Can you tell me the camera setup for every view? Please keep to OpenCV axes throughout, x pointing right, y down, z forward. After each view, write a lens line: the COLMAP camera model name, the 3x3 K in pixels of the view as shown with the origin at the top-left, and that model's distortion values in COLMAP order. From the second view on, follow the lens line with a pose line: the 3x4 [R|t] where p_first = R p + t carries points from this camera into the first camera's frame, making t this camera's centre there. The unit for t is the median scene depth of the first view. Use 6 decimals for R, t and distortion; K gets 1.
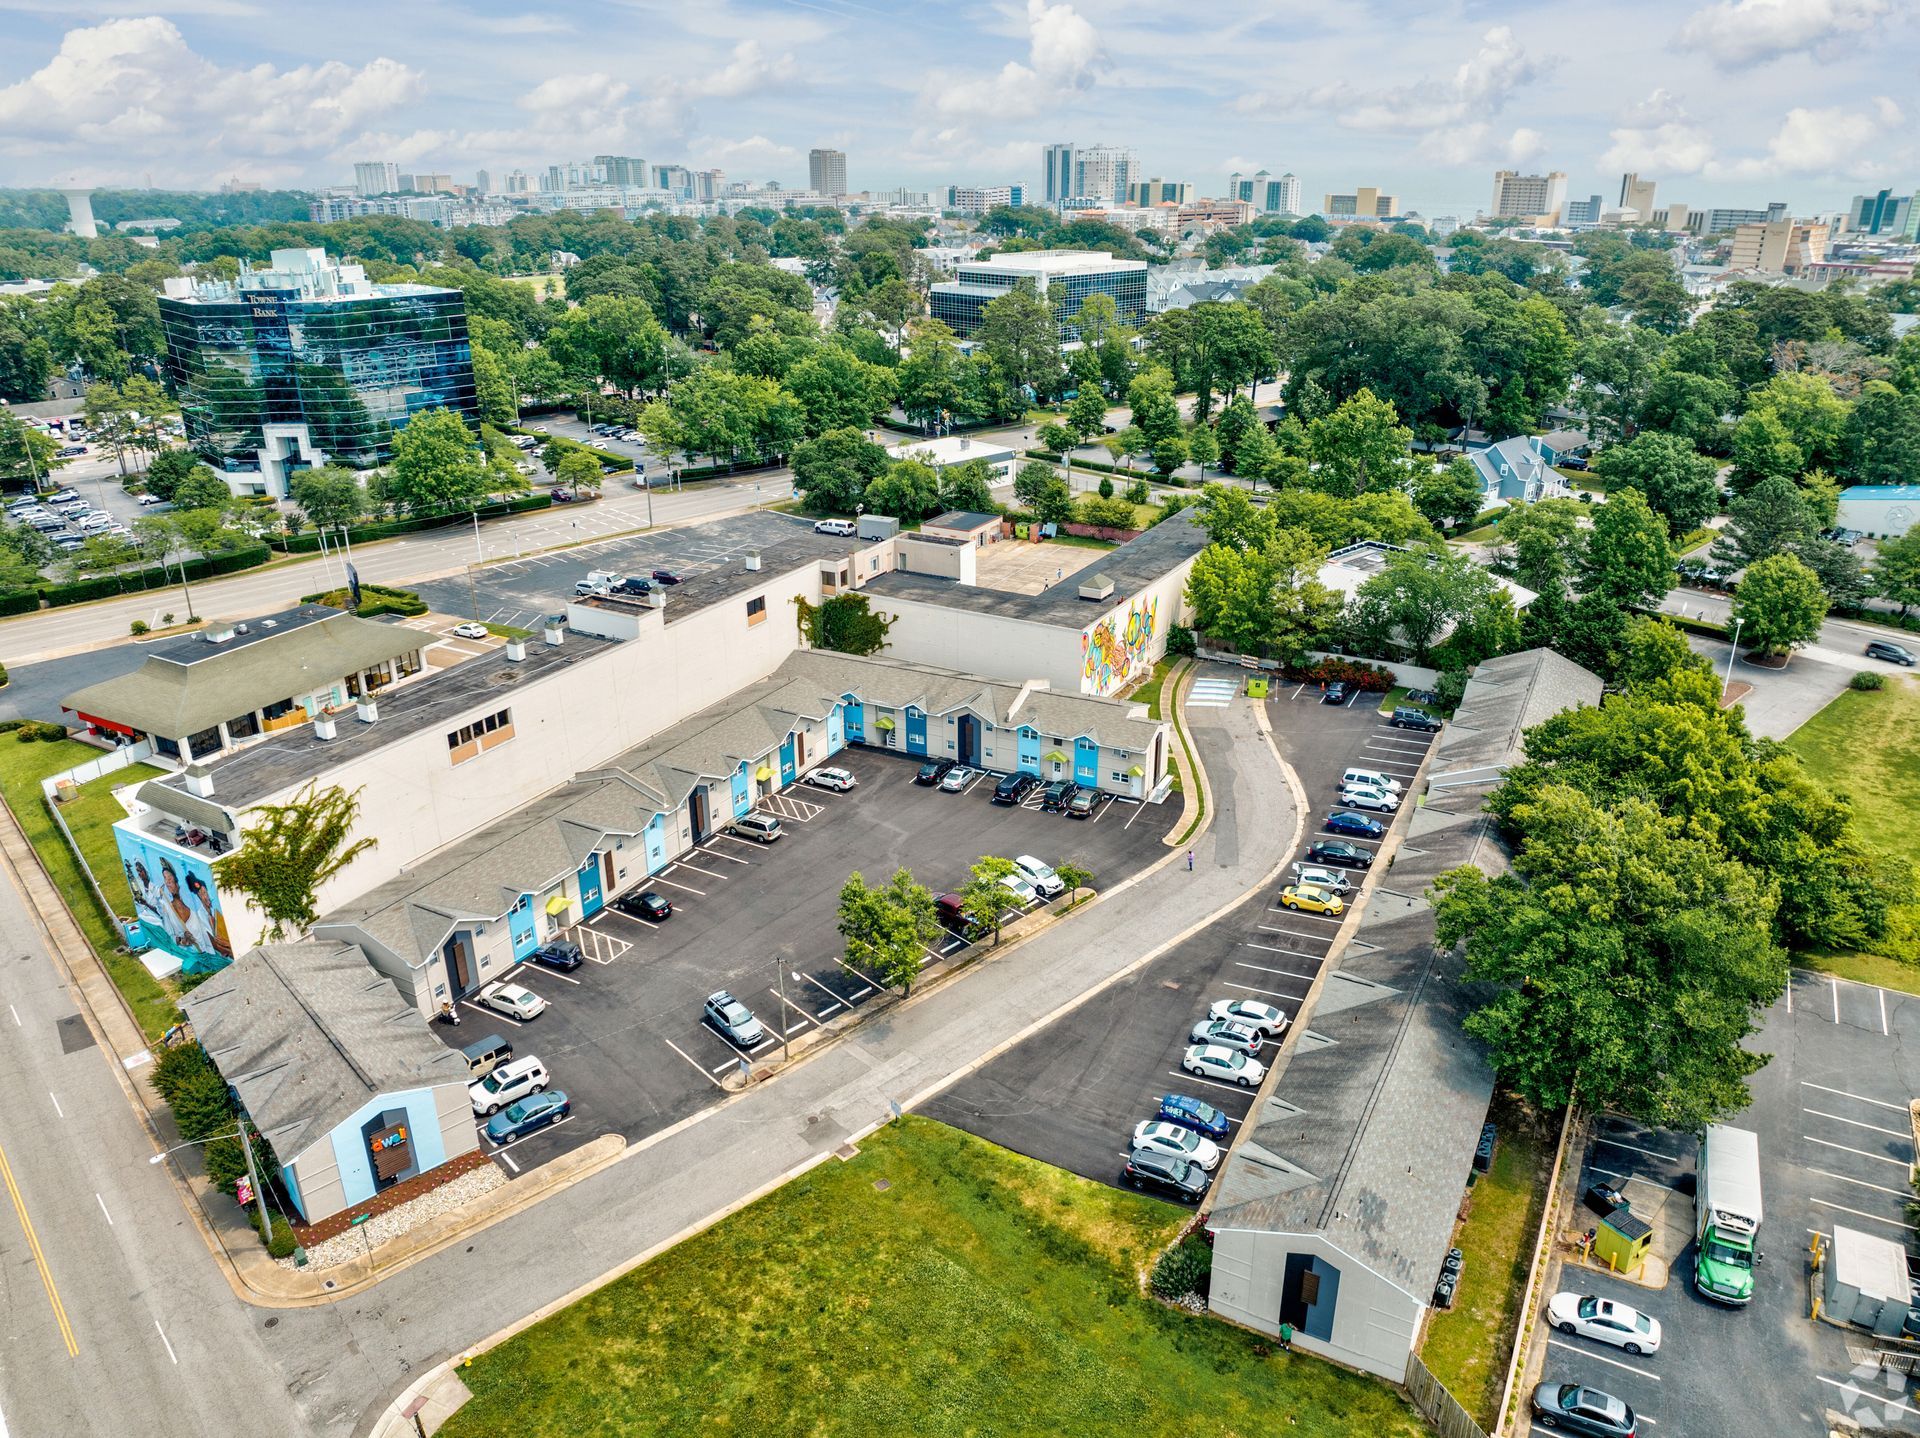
lens RADIAL K [[1346.7, 0, 960.0], [0, 1346.7, 719.0], [0, 0, 1]] dist [-0.033181, -0.005834]
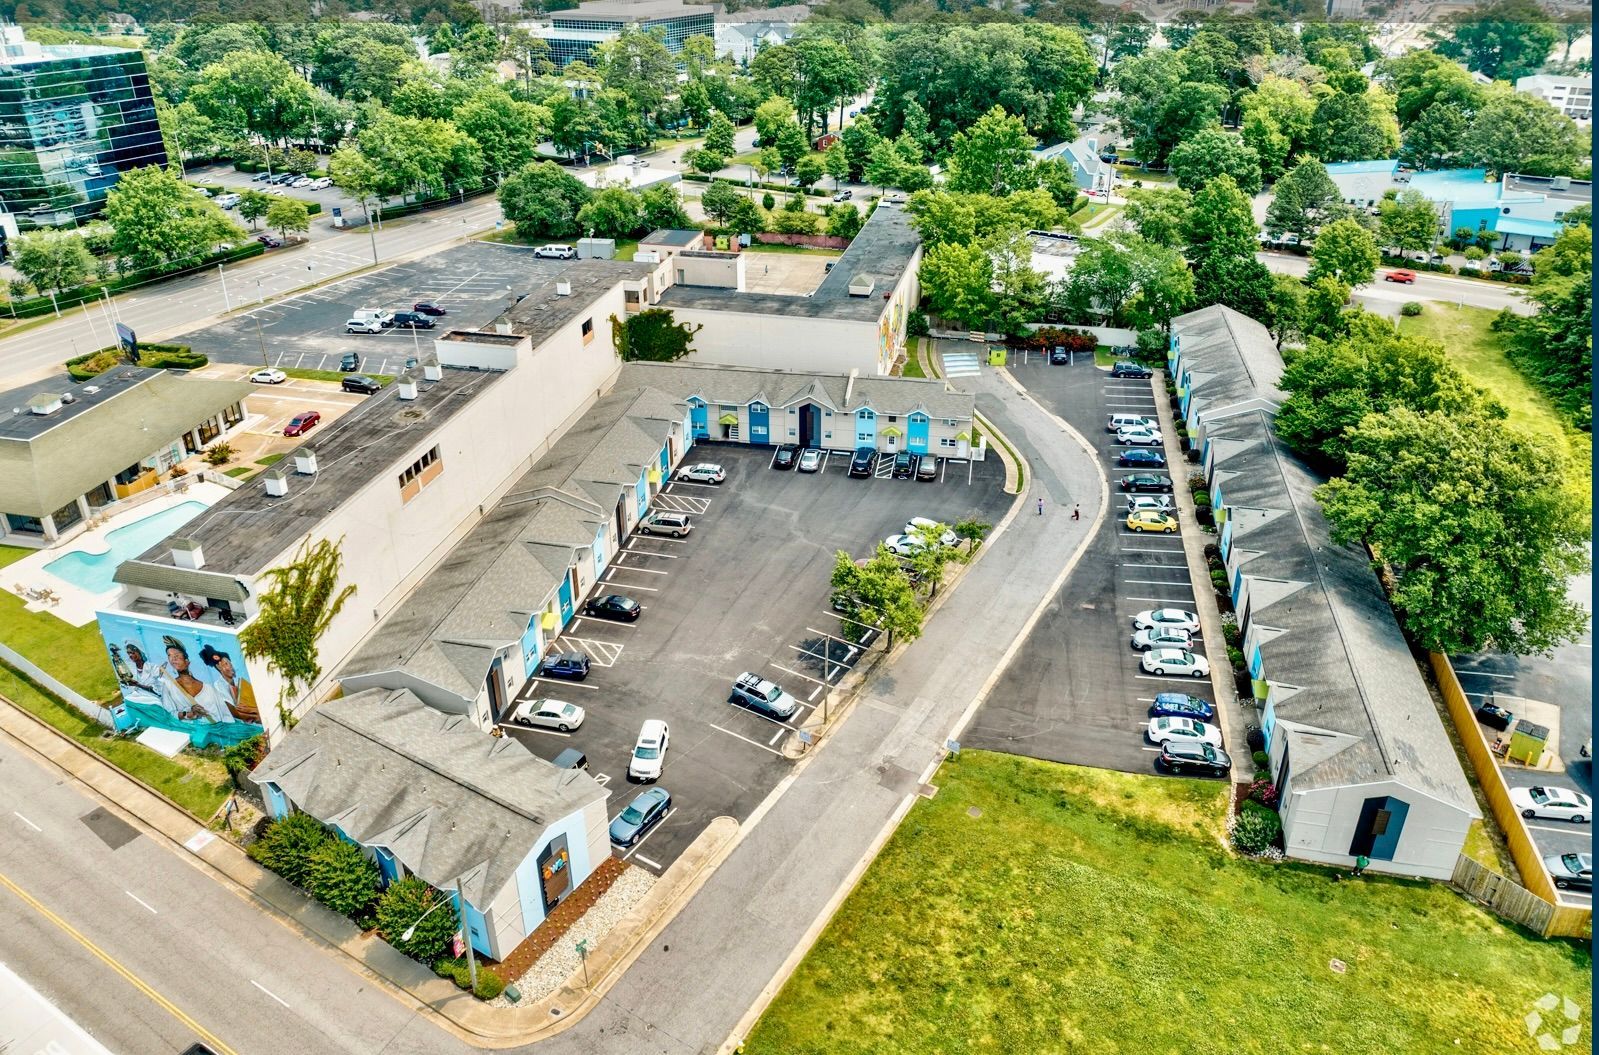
lens RADIAL K [[1122.5, 0, 788.7], [0, 1122.5, 459.6], [0, 0, 1]] dist [-0.035626, -0.000825]
pose [[0.961651, -0.119572, 0.246839, -0.250010], [0.105506, 0.991987, 0.069493, -0.024352], [-0.253171, -0.040785, 0.966562, 0.070038]]
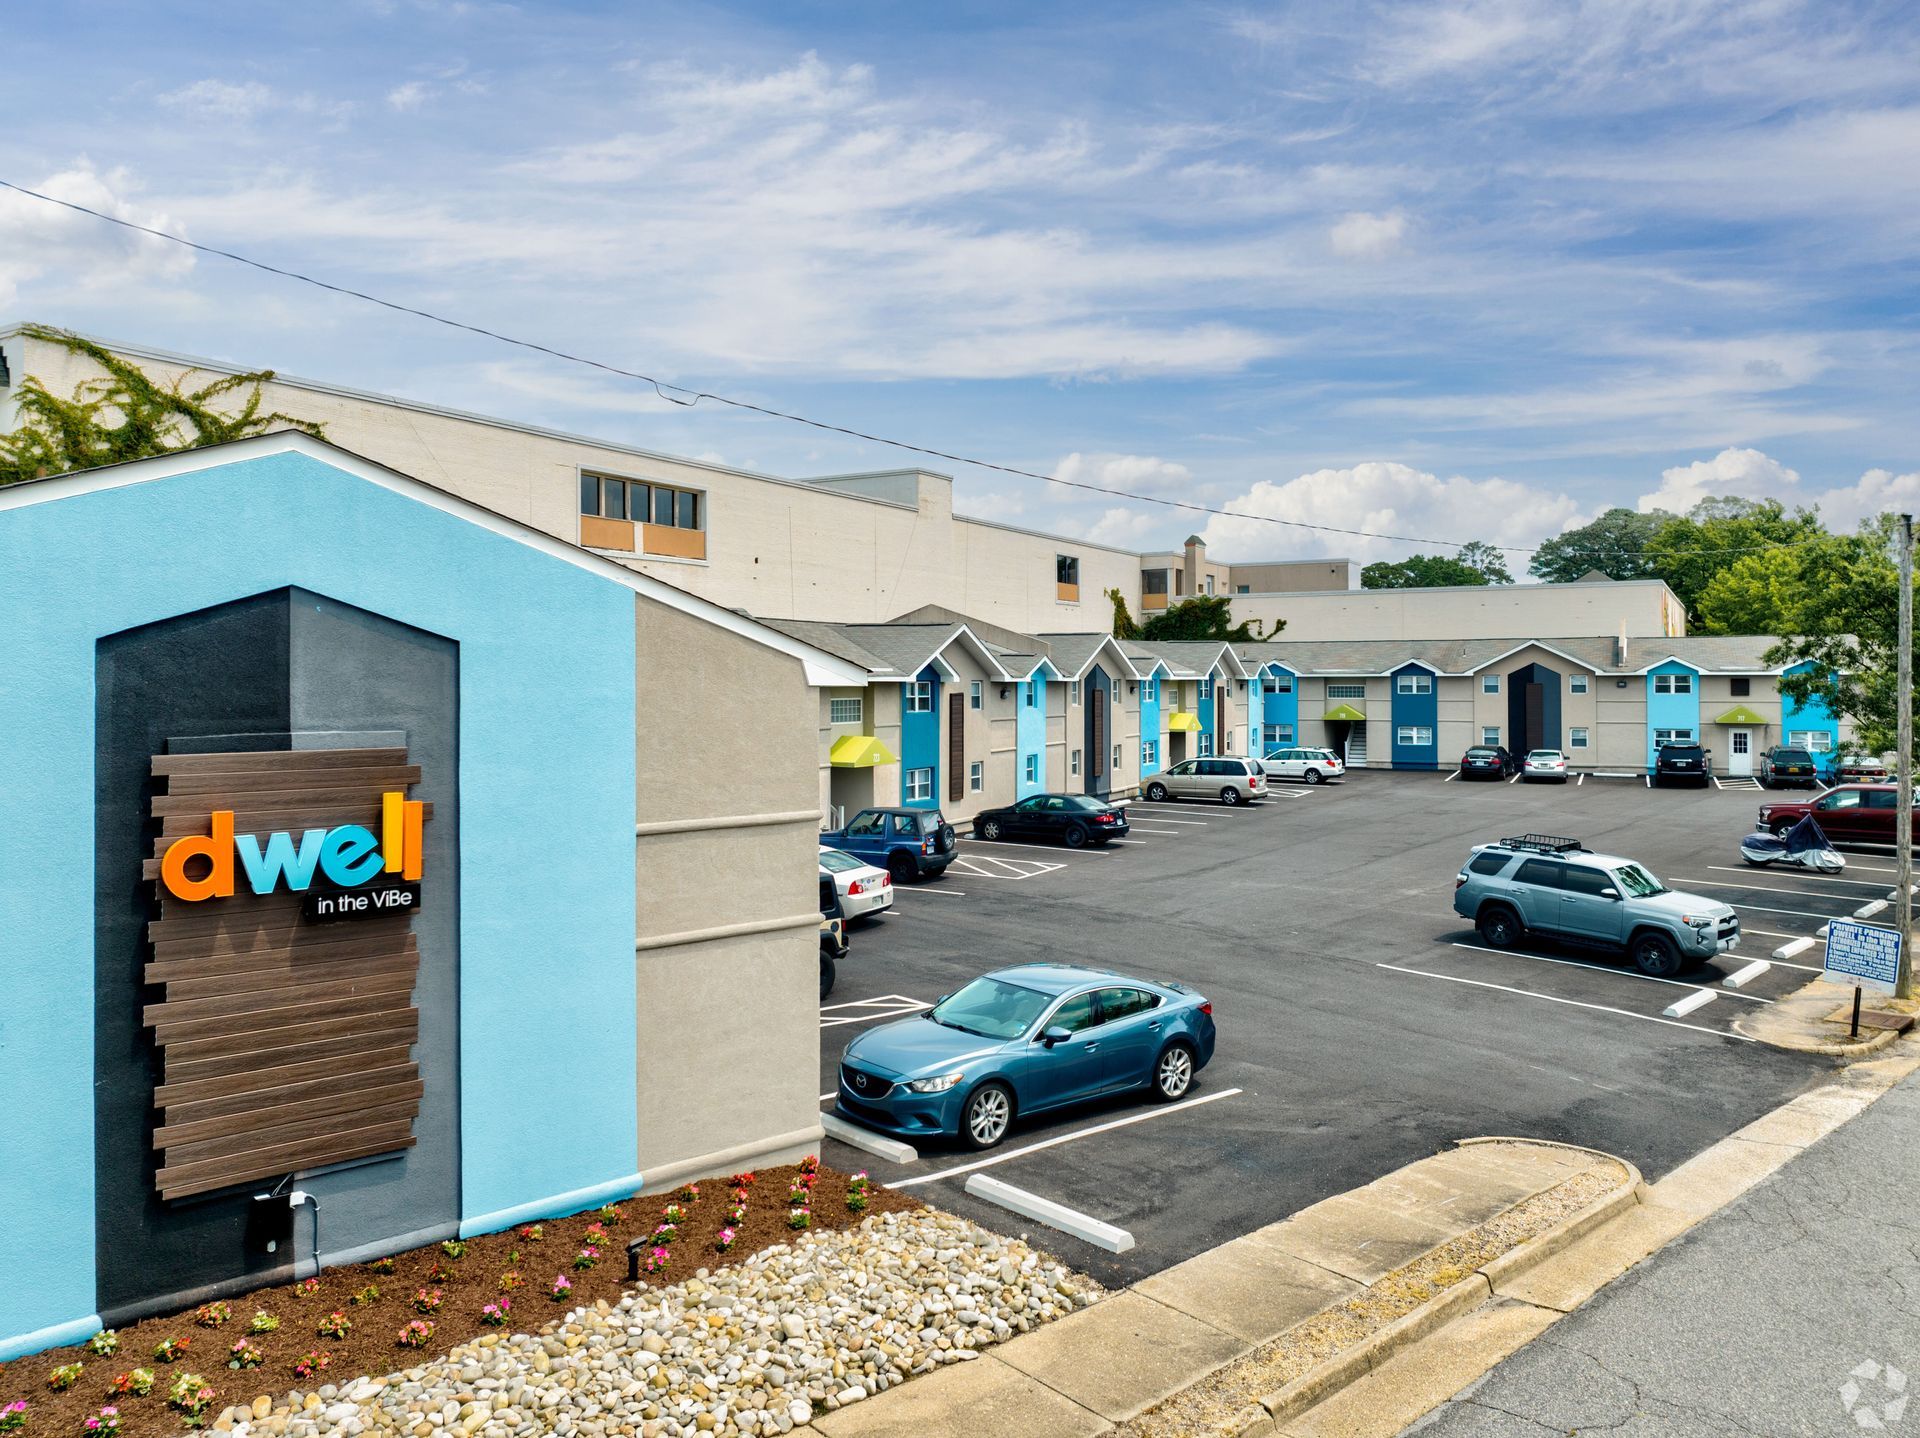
lens RADIAL K [[1363.6, 0, 953.7], [0, 1363.6, 666.8], [0, 0, 1]] dist [-0.028583, -0.000565]
pose [[0.999943, 0.006023, -0.008760, -0.210425], [-0.008995, 0.918529, -0.395252, 0.204312], [0.005665, 0.395308, 0.918531, 0.505935]]
